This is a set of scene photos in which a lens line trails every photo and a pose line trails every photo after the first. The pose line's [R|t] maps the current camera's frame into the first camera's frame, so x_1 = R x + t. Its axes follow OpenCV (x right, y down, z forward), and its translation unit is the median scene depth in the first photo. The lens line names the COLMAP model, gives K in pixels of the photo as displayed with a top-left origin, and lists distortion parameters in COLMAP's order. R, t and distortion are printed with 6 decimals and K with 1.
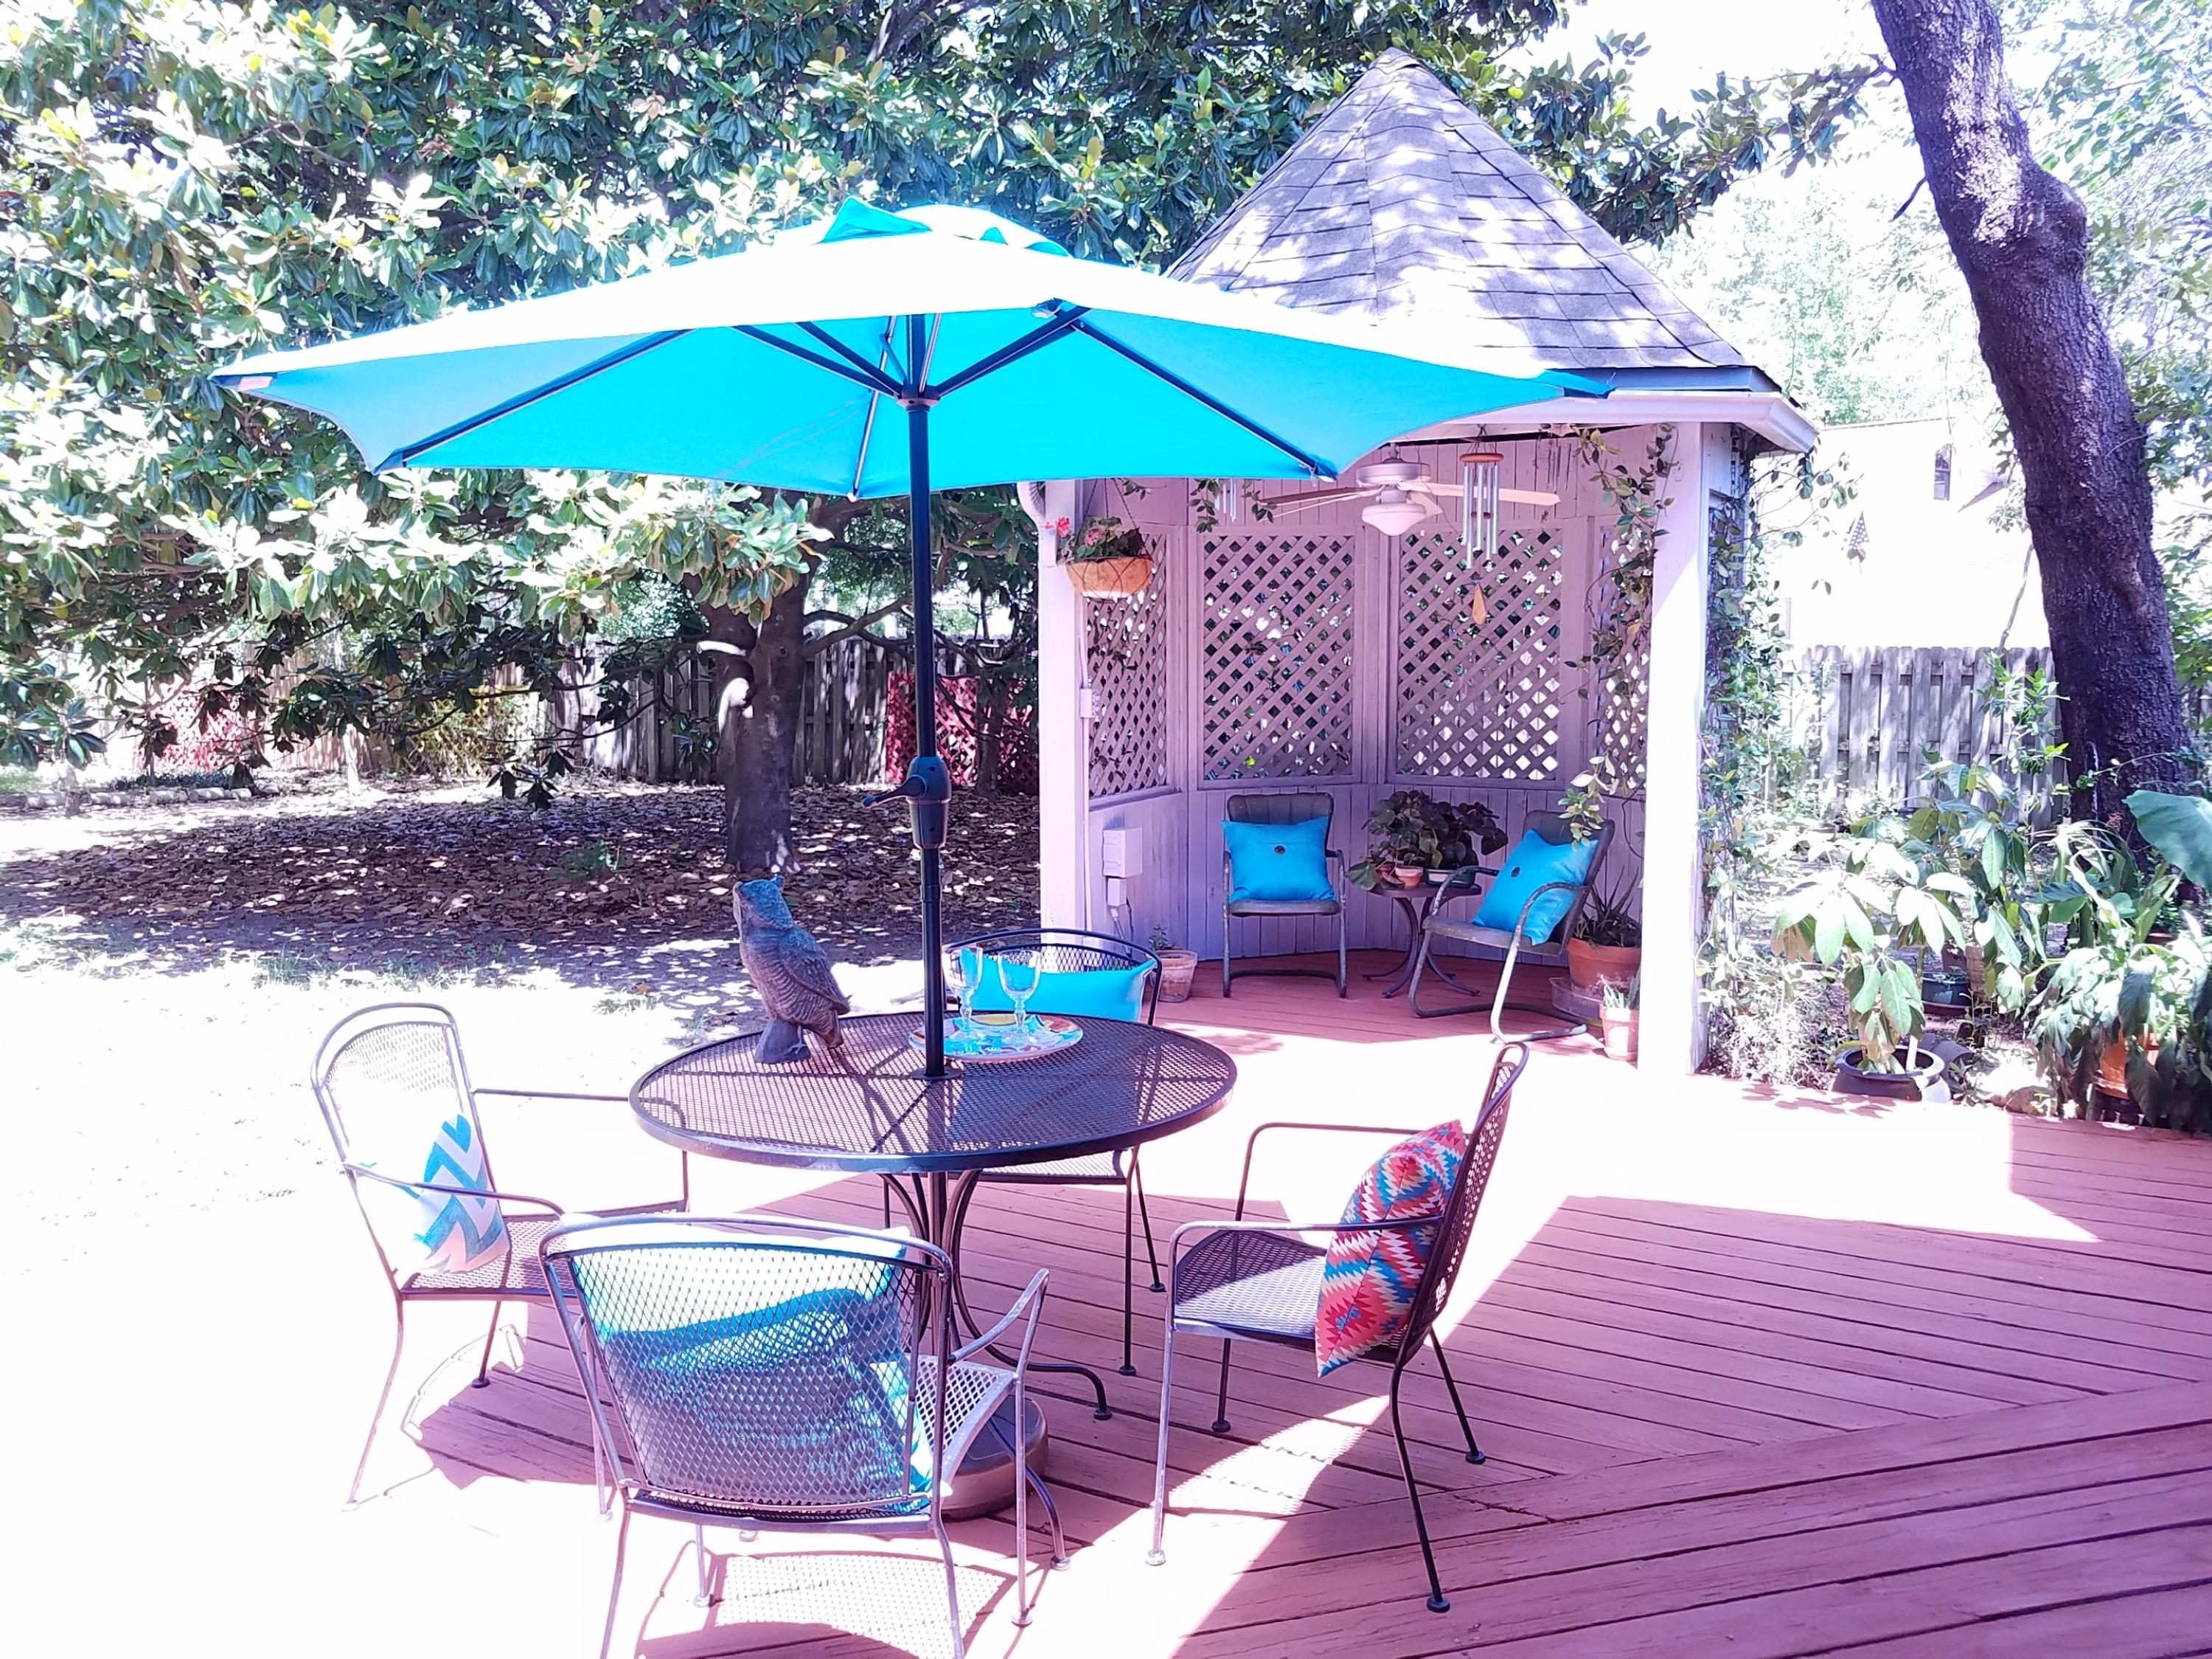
lens RADIAL K [[1670.6, 0, 1106.0], [0, 1670.6, 829.5], [0, 0, 1]] dist [0.006738, 0.002252]
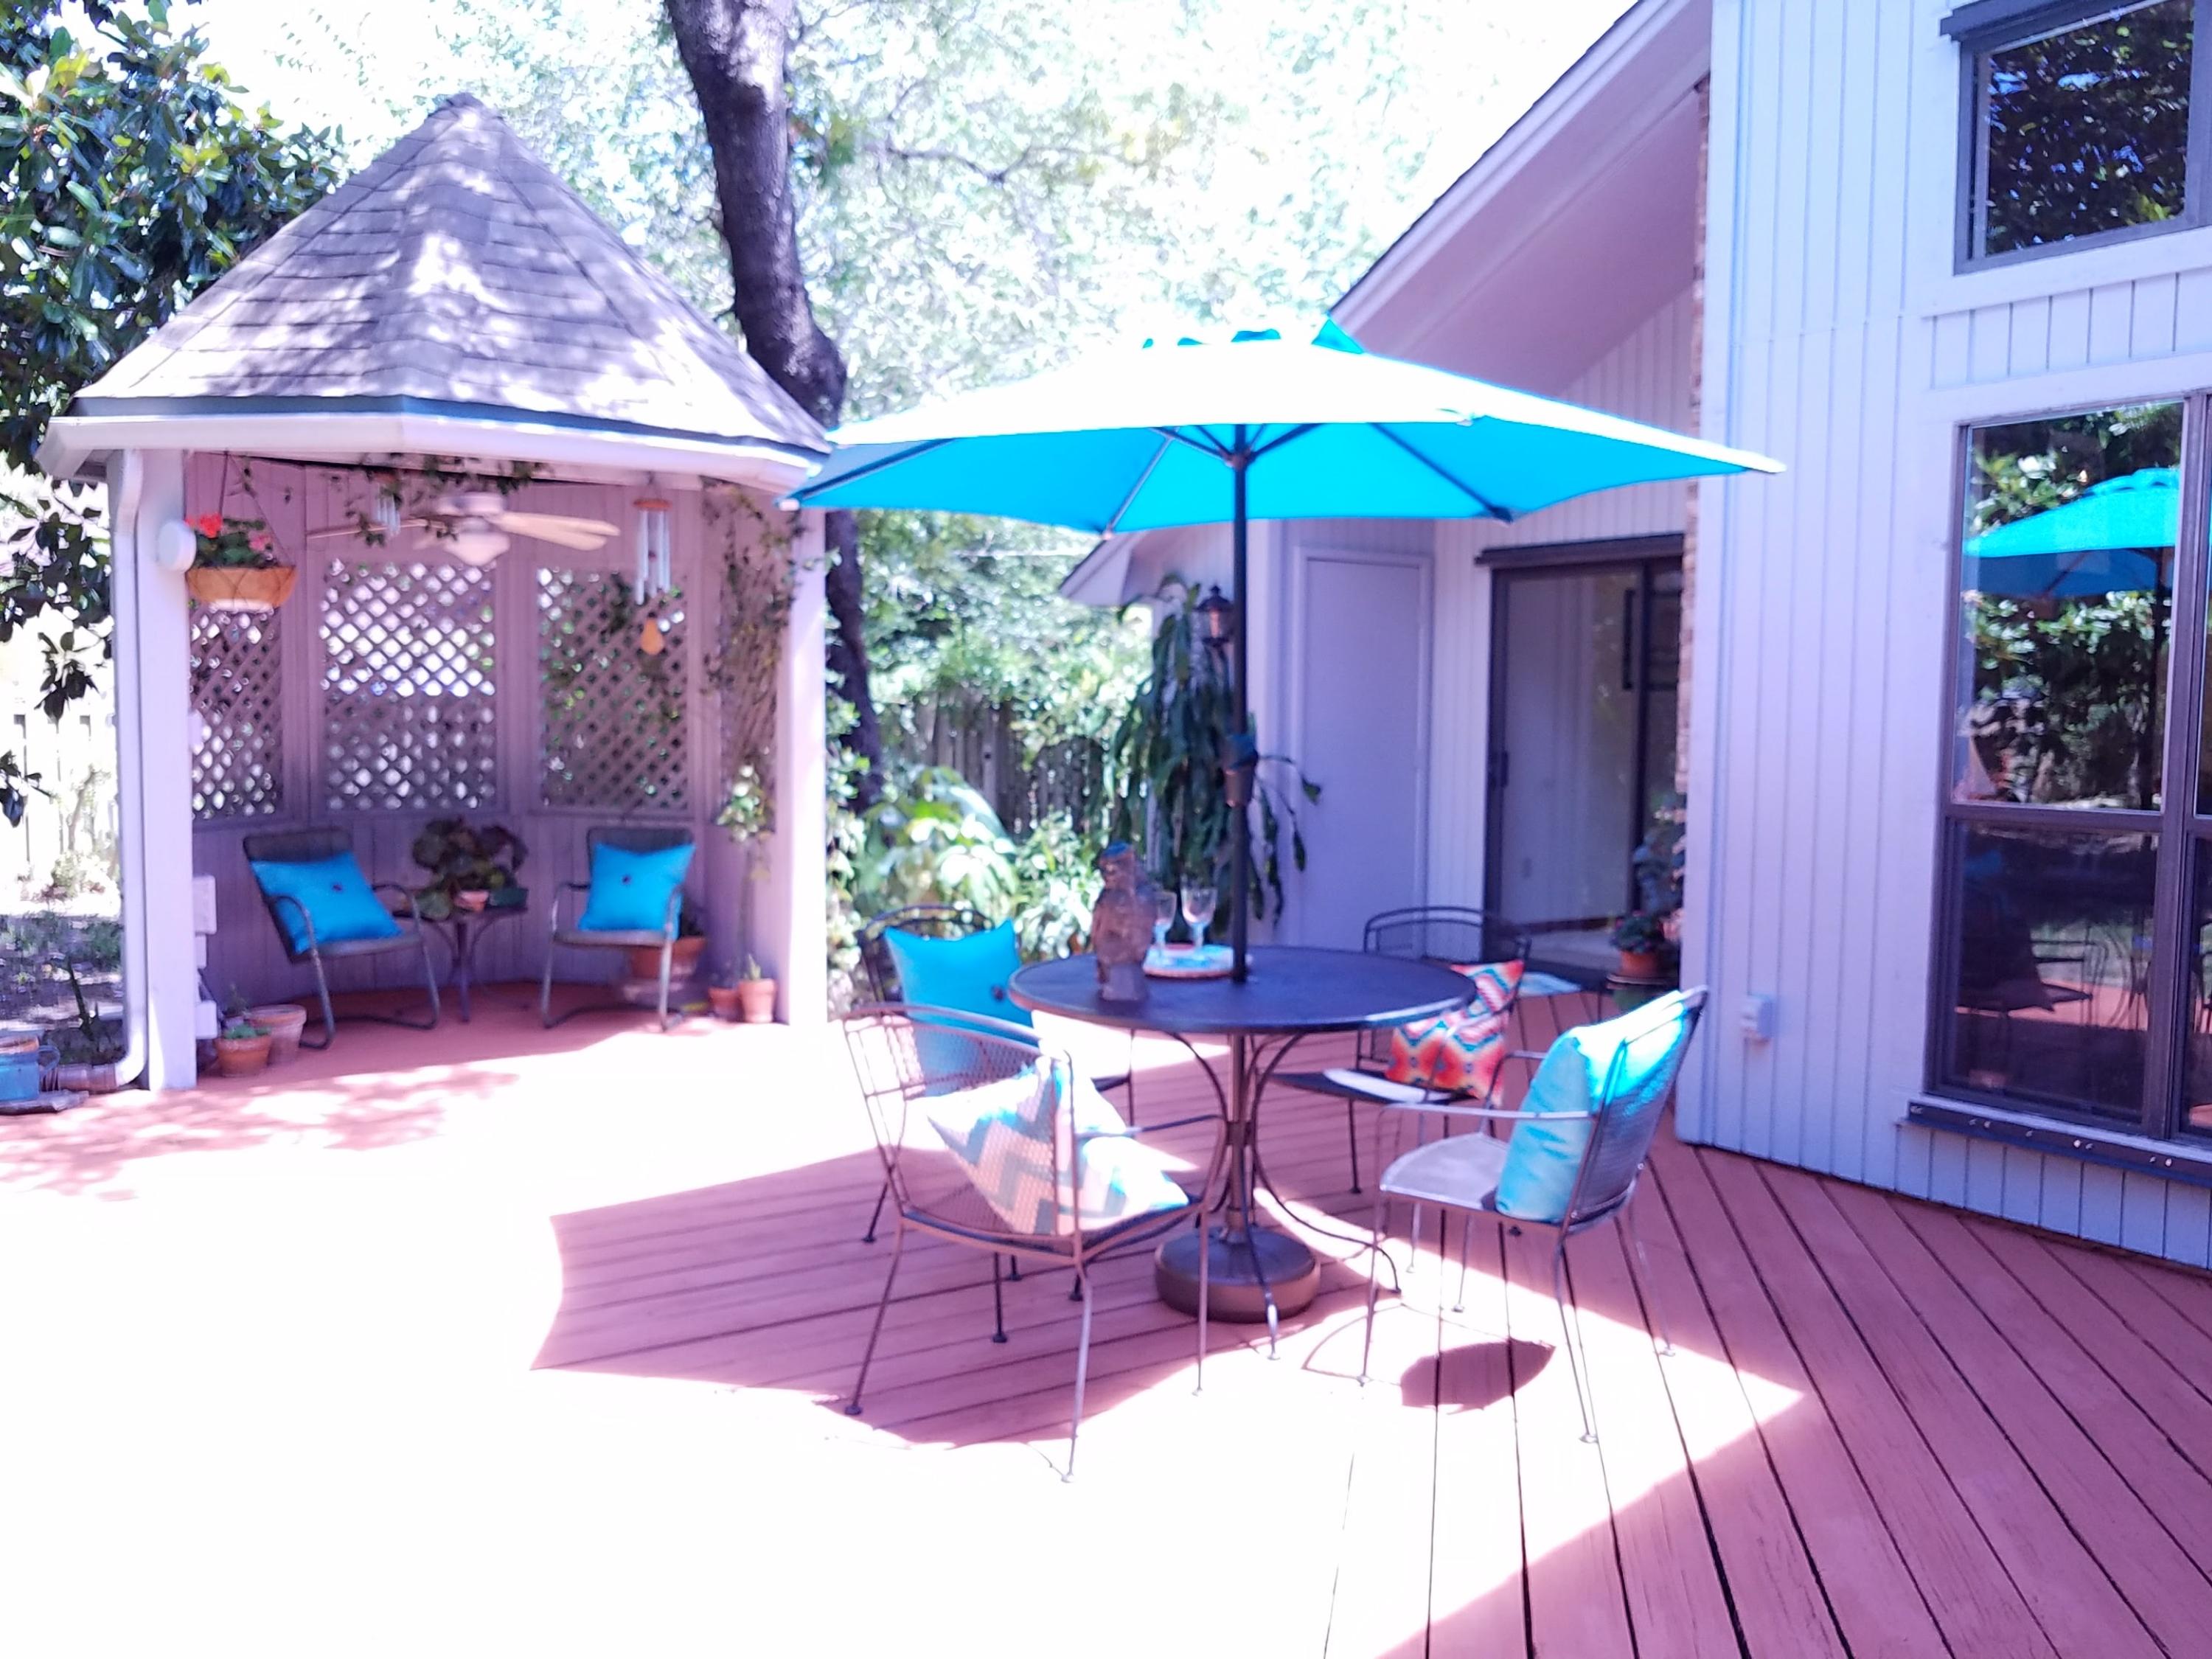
lens RADIAL K [[1670.6, 0, 1106.0], [0, 1670.6, 829.5], [0, 0, 1]] dist [0.006738, 0.002252]
pose [[0.440097, -0.058454, 0.896046, -0.638819], [0.085143, 0.996099, 0.023163, -0.006027], [-0.893905, 0.066098, 0.443357, 0.254495]]
